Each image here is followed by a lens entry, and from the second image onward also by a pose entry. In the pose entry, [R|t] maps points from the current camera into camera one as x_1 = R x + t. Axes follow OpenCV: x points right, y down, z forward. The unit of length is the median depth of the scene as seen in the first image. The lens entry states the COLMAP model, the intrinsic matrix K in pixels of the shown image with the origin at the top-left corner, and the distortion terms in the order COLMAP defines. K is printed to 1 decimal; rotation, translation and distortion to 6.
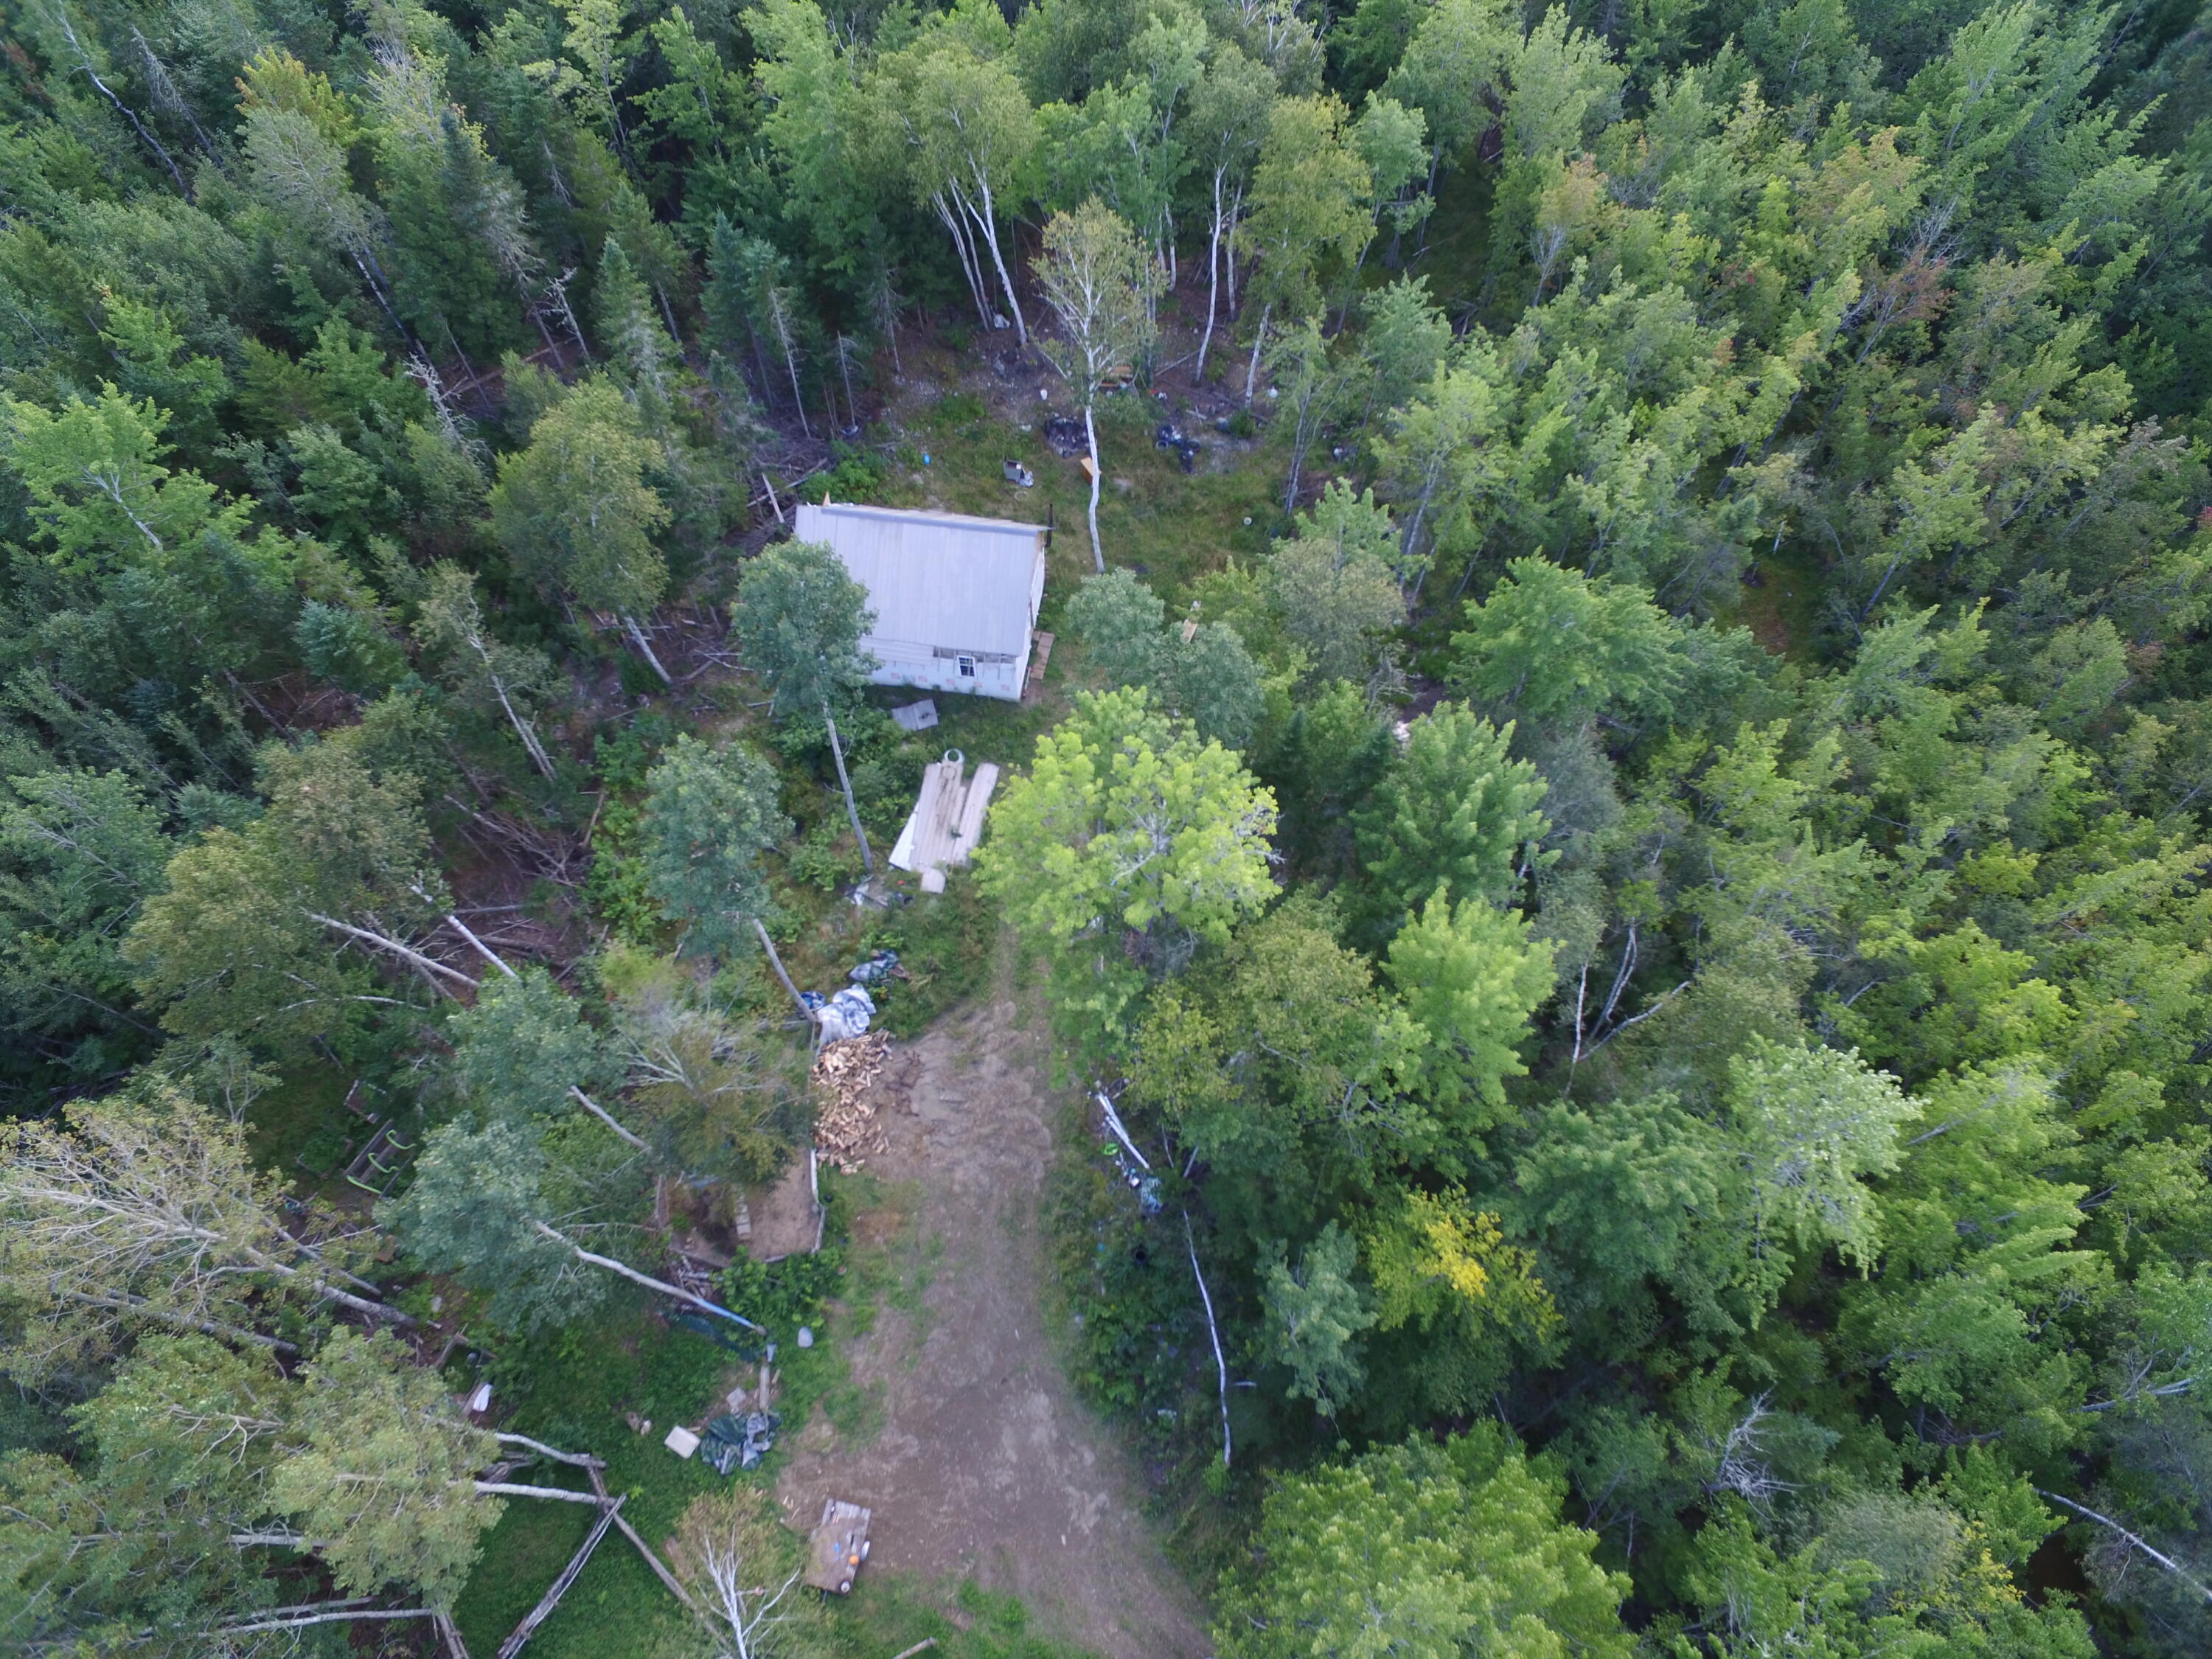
lens RADIAL K [[1281.8, 0, 1108.6], [0, 1281.8, 829.8], [0, 0, 1]] dist [-0.009109, 0.006633]
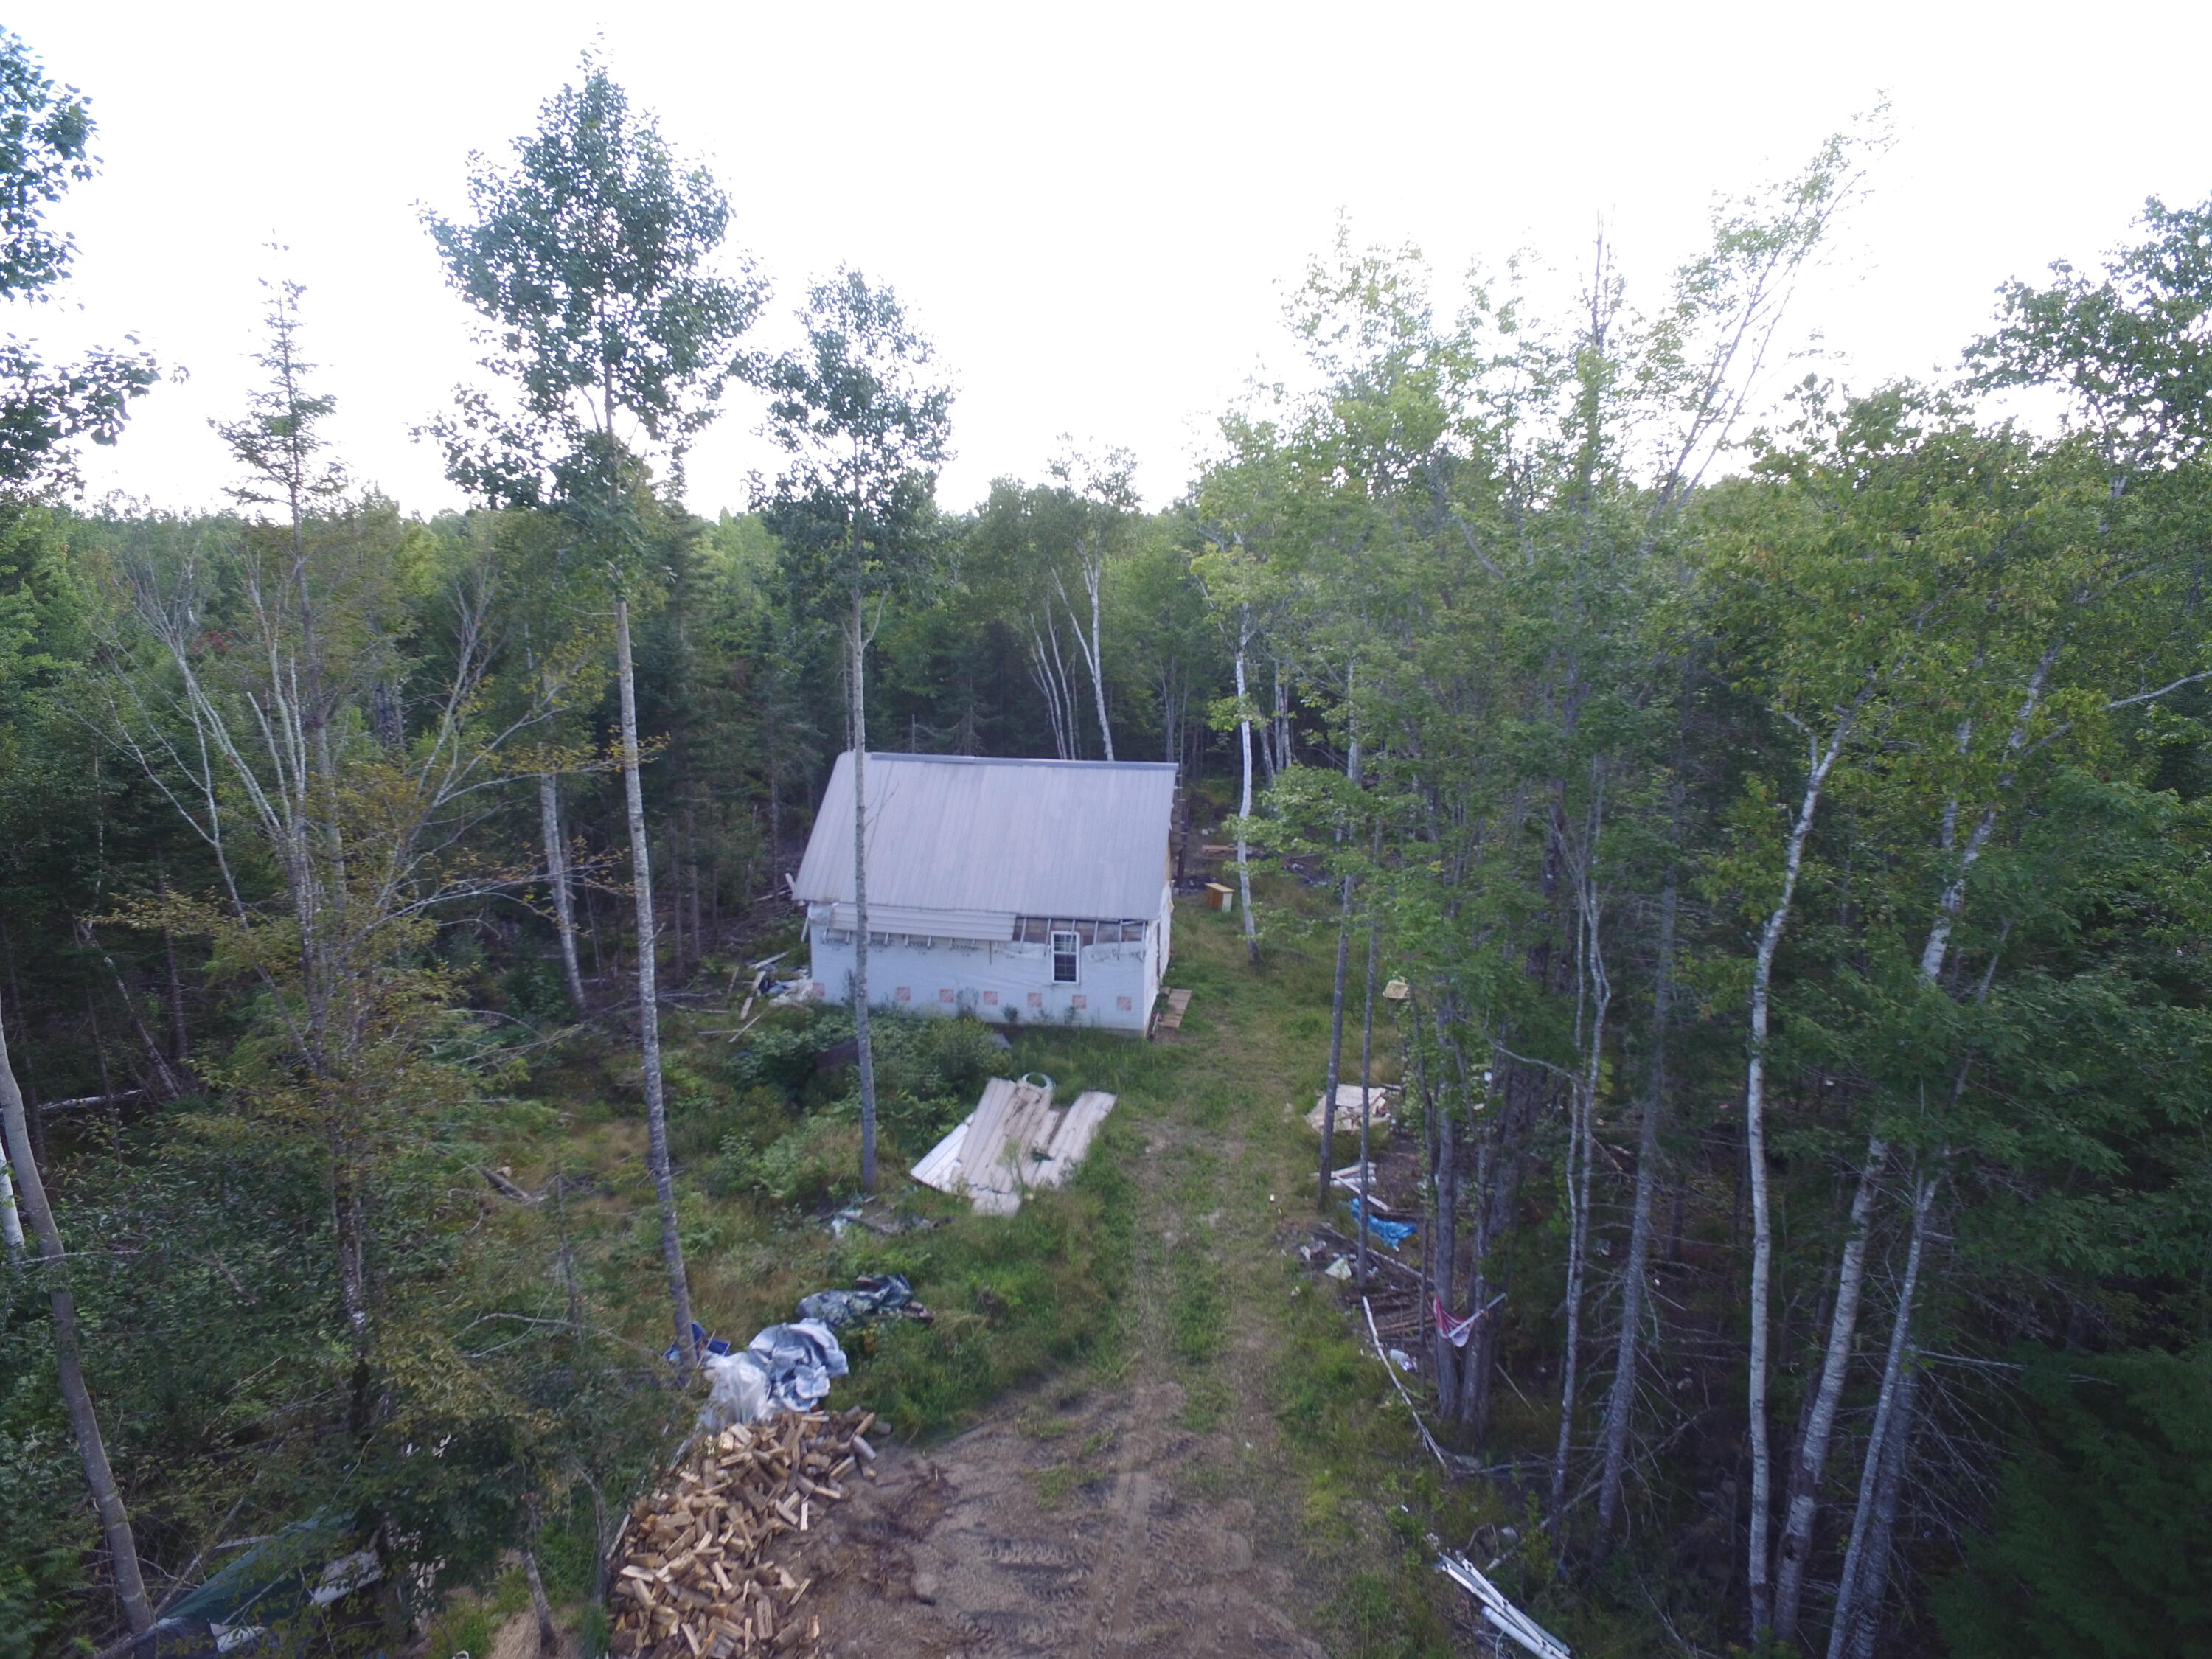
lens RADIAL K [[1281.8, 0, 1102.4], [0, 1281.8, 821.4], [0, 0, 1]] dist [-0.009109, 0.006633]
pose [[0.999832, -0.006442, -0.017179, -0.085794], [-0.007935, 0.692384, -0.721486, 0.290771], [0.016542, 0.721501, 0.692216, 0.548226]]
